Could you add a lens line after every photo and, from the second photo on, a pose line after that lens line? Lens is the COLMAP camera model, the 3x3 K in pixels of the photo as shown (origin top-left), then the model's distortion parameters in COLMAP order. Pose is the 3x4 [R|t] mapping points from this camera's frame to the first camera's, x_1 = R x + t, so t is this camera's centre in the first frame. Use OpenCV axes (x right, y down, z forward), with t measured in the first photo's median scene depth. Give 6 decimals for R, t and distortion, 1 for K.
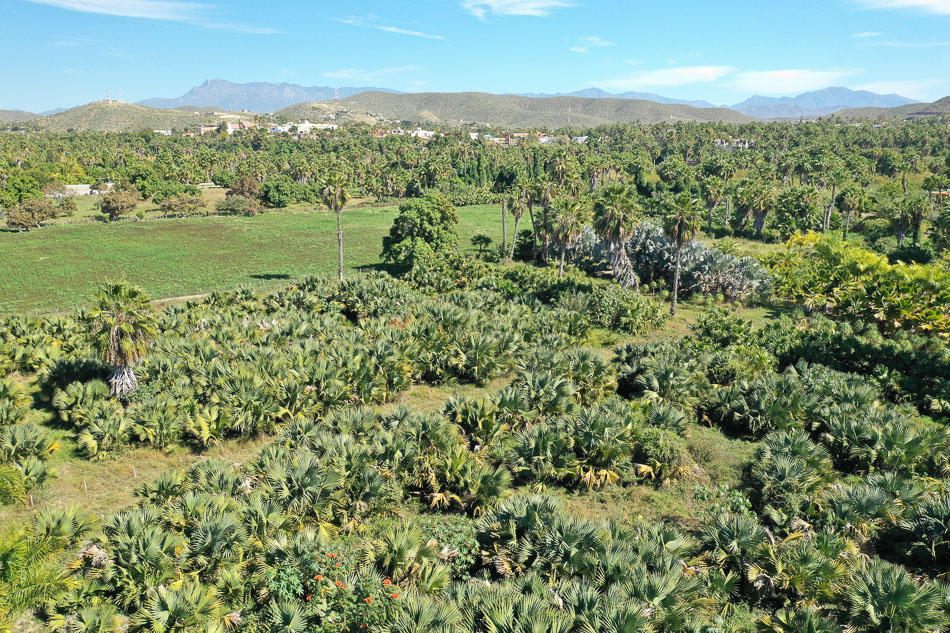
lens RADIAL K [[770.5, 0, 473.6], [0, 770.5, 303.2], [0, 0, 1]] dist [0.002932, 0.009355]
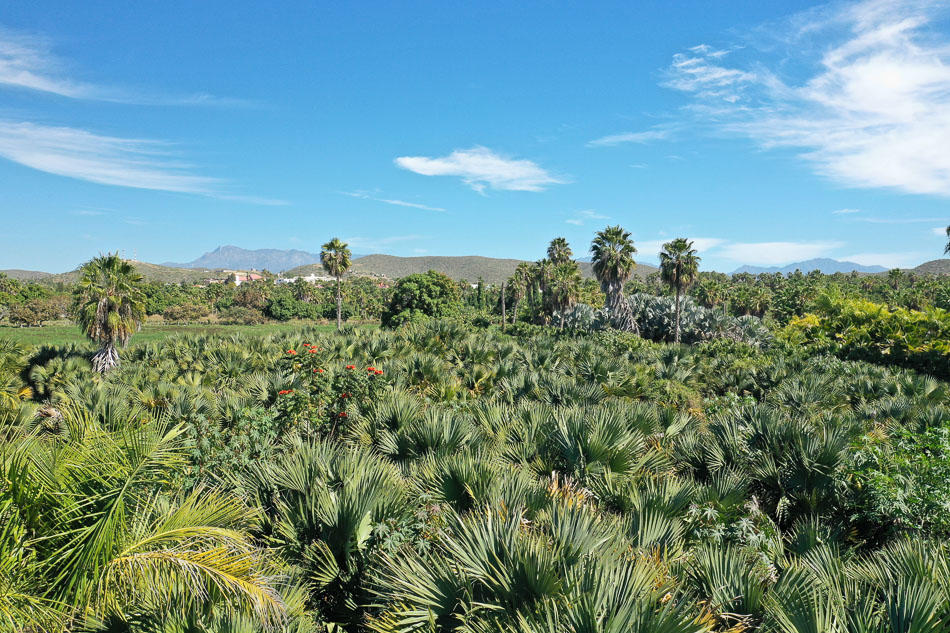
lens RADIAL K [[768.7, 0, 475.0], [0, 768.7, 316.5], [0, 0, 1]] dist [-0.001696, -0.003463]
pose [[0.999994, 0.003484, -0.000015, 0.003254], [-0.003394, 0.973167, -0.230075, 0.153408], [-0.000787, 0.230074, 0.973173, 0.031833]]
